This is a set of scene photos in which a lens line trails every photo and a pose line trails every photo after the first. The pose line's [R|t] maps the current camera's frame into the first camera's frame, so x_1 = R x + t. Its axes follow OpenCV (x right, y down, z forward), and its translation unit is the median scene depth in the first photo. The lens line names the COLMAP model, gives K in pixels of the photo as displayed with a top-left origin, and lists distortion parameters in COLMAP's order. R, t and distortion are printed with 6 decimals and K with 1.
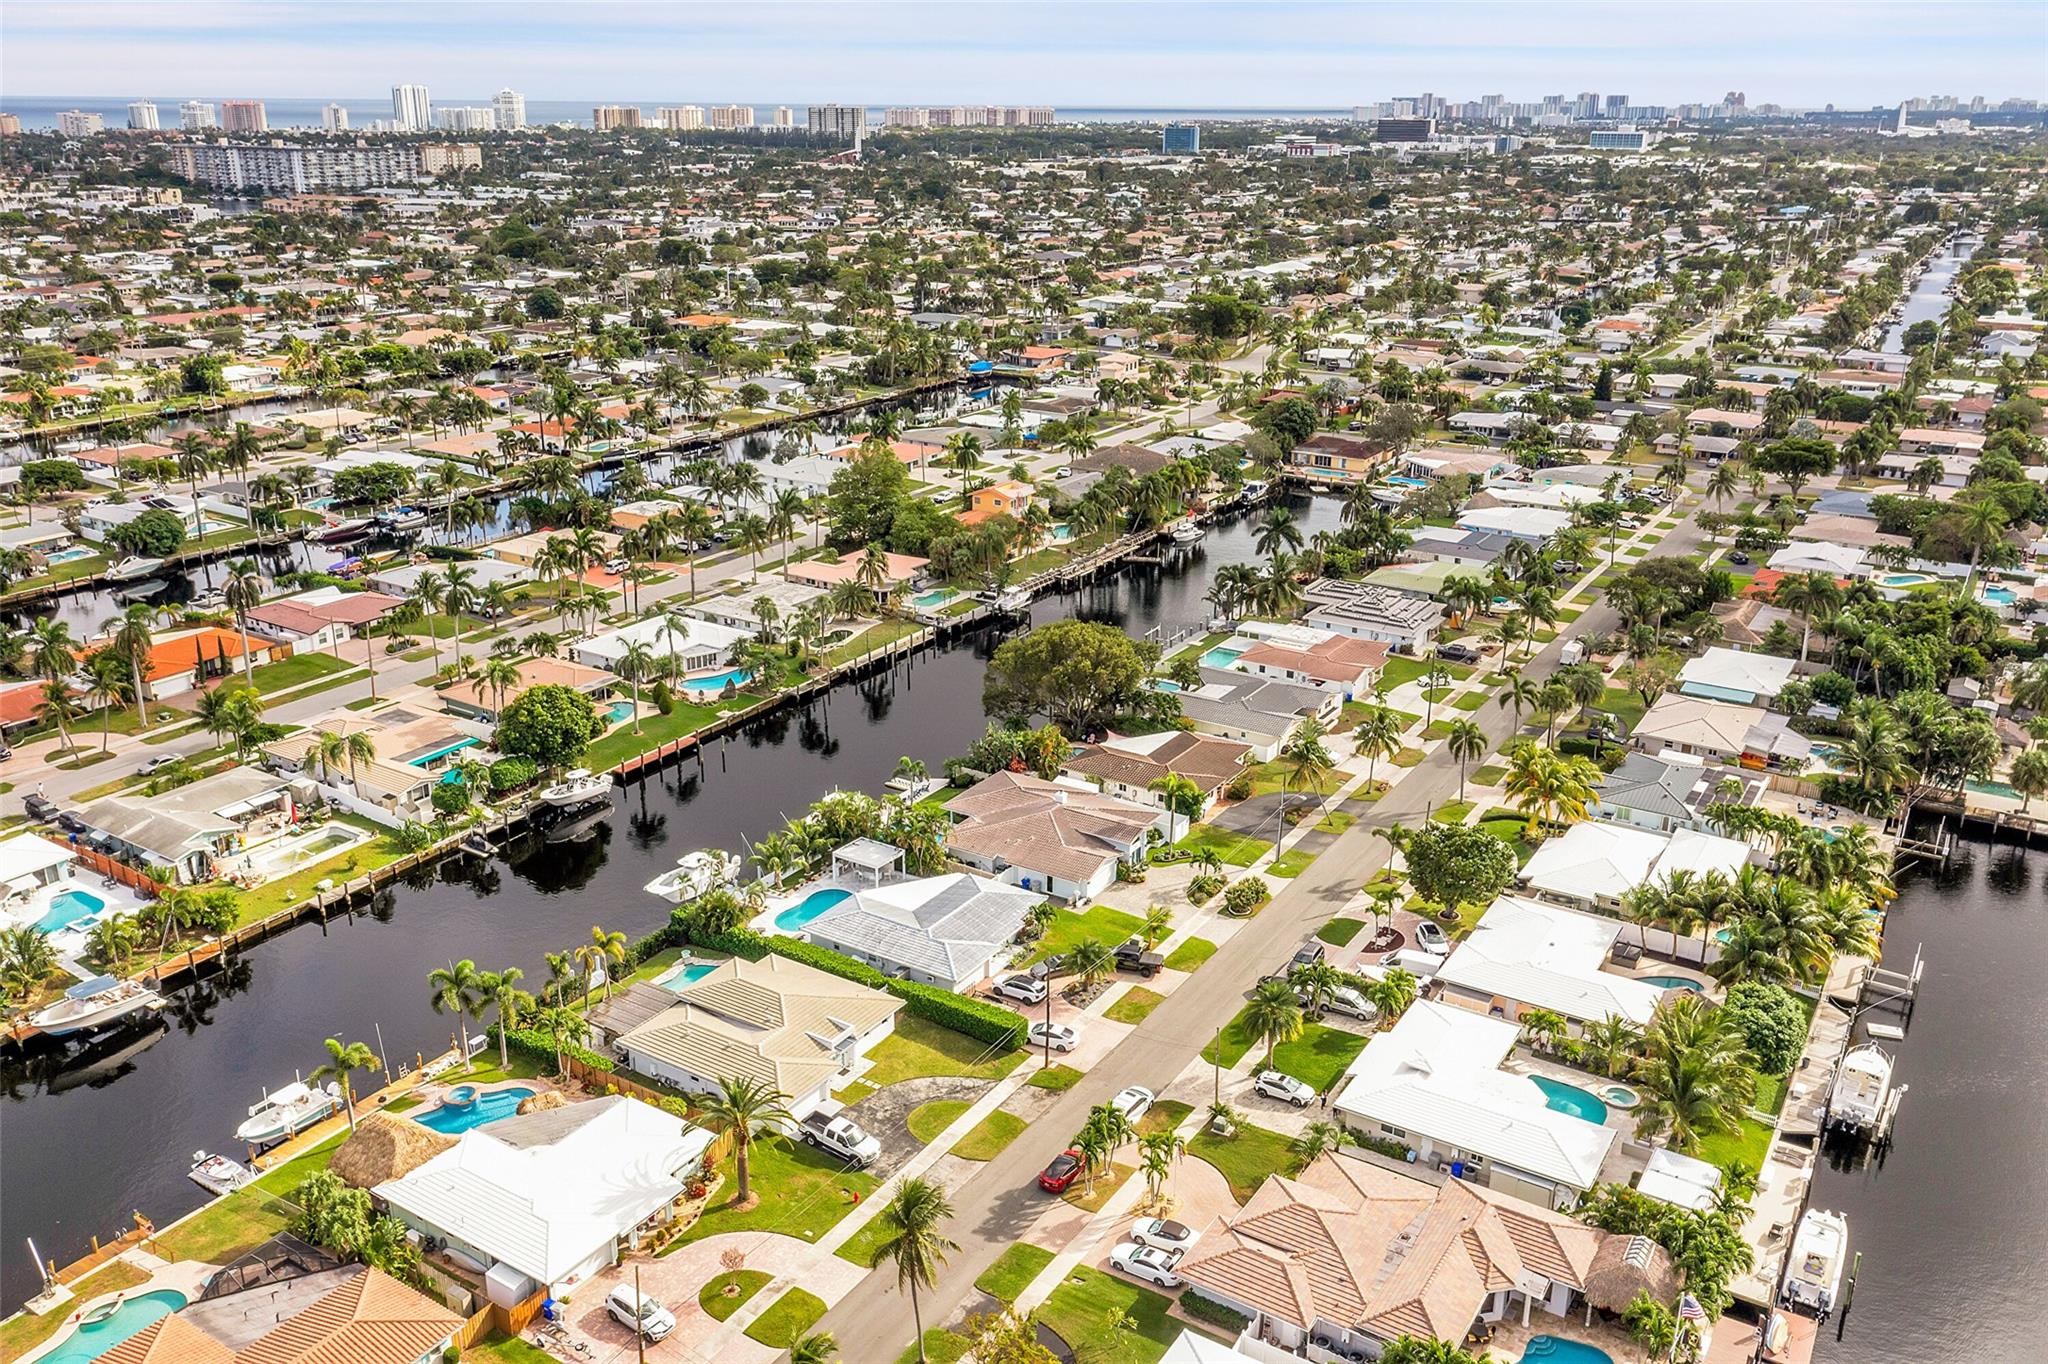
lens RADIAL K [[1636.2, 0, 1024.0], [0, 1636.2, 682.0], [0, 0, 1]] dist [0.006263, -0.004629]
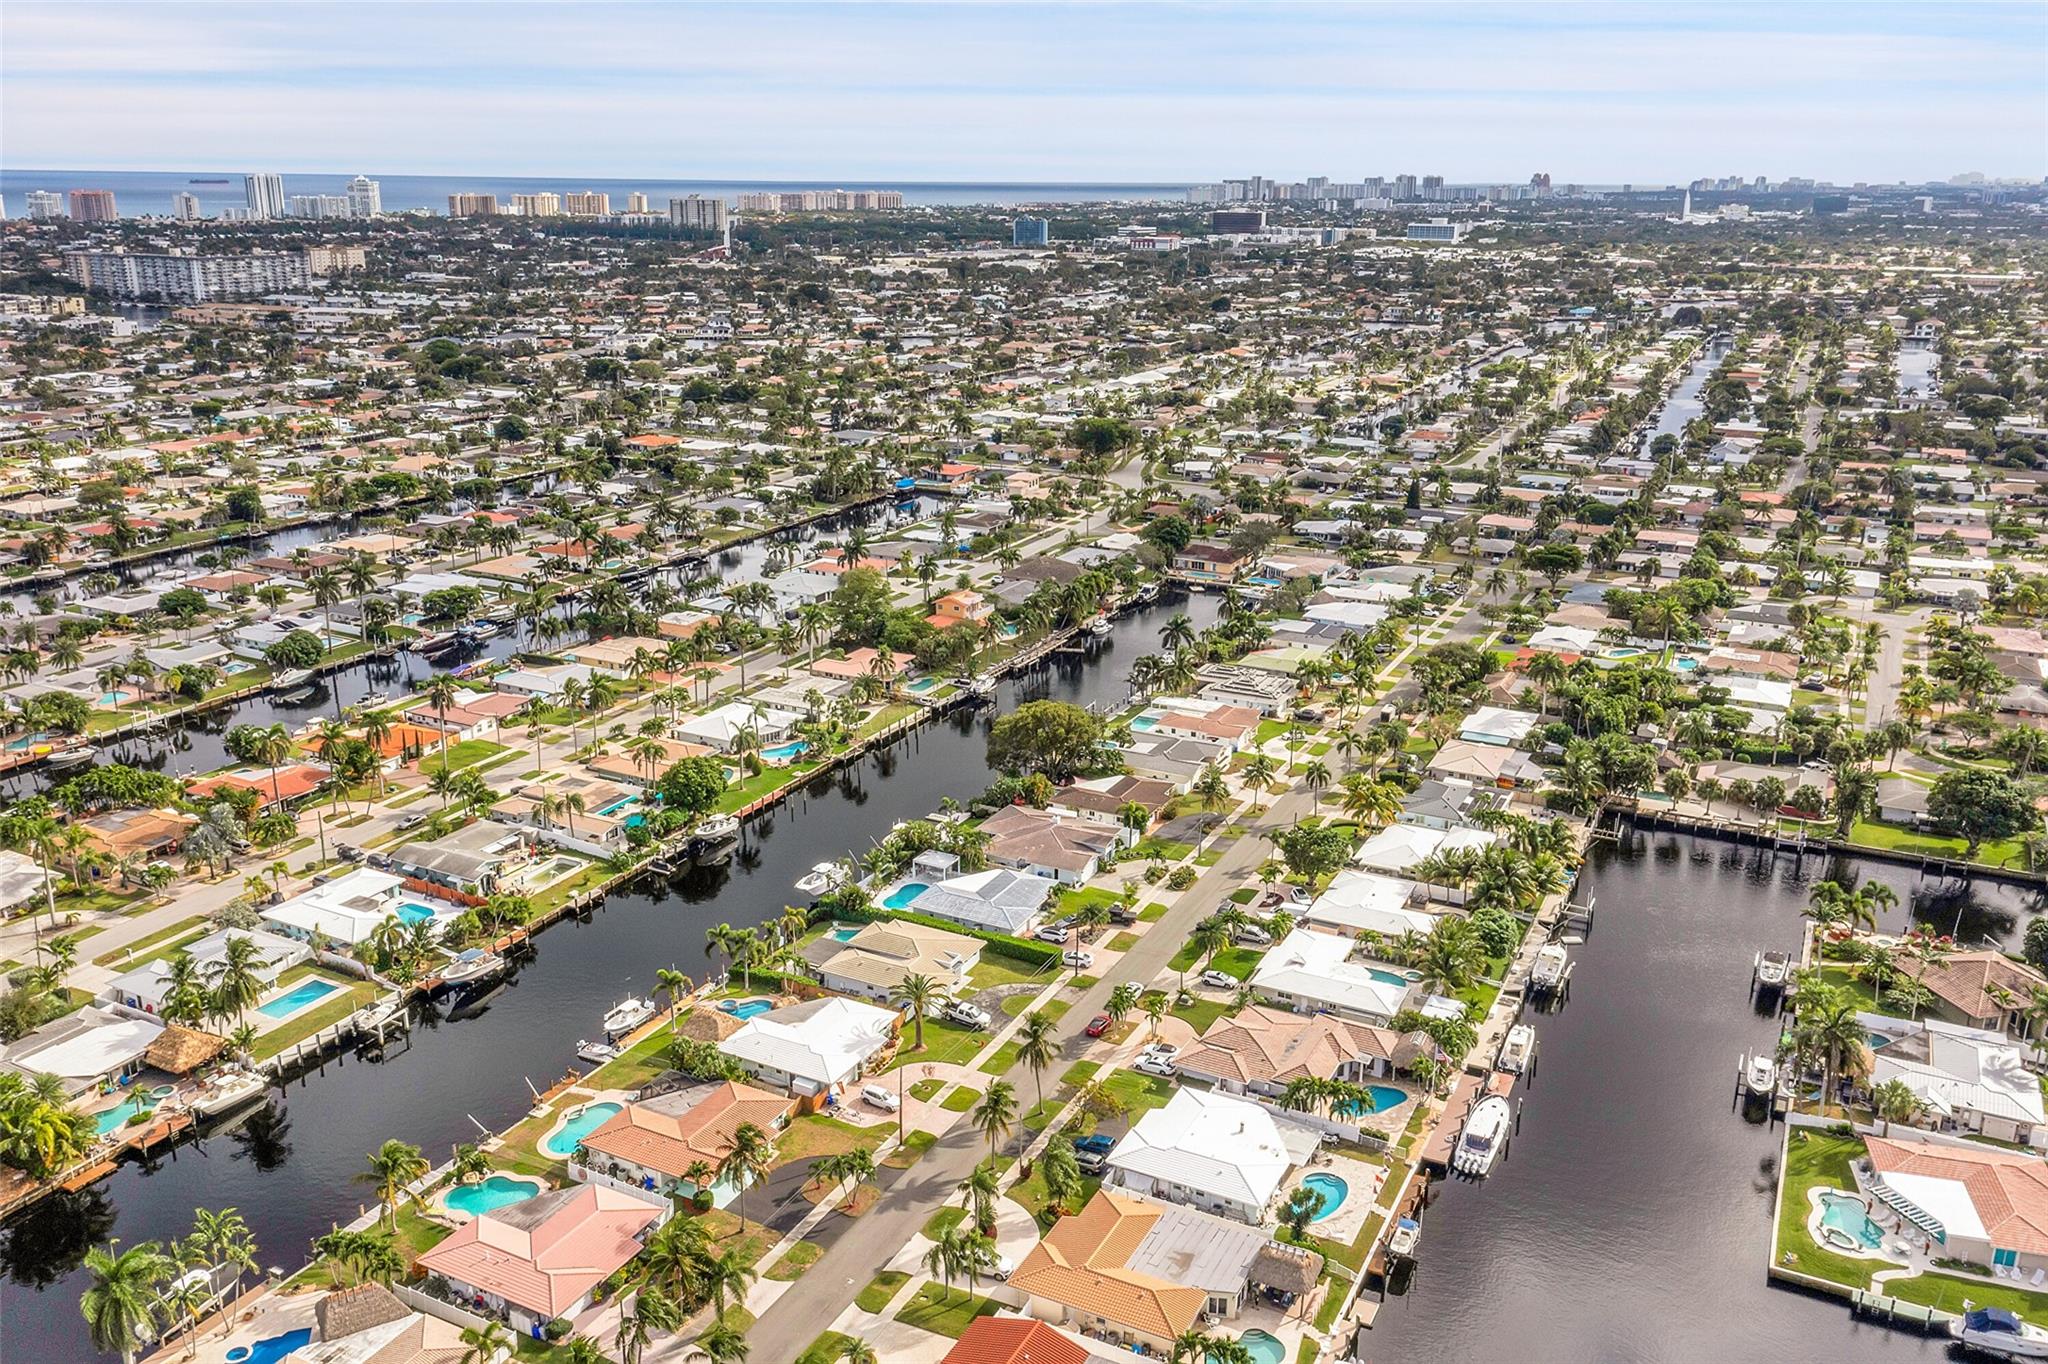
lens RADIAL K [[1636.2, 0, 1024.0], [0, 1636.2, 682.0], [0, 0, 1]] dist [0.006263, -0.004629]
pose [[0.995604, -0.026216, 0.089919, -0.104143], [0.029777, 0.998815, -0.038495, 0.000278], [-0.088803, 0.041004, 0.995205, -0.378339]]
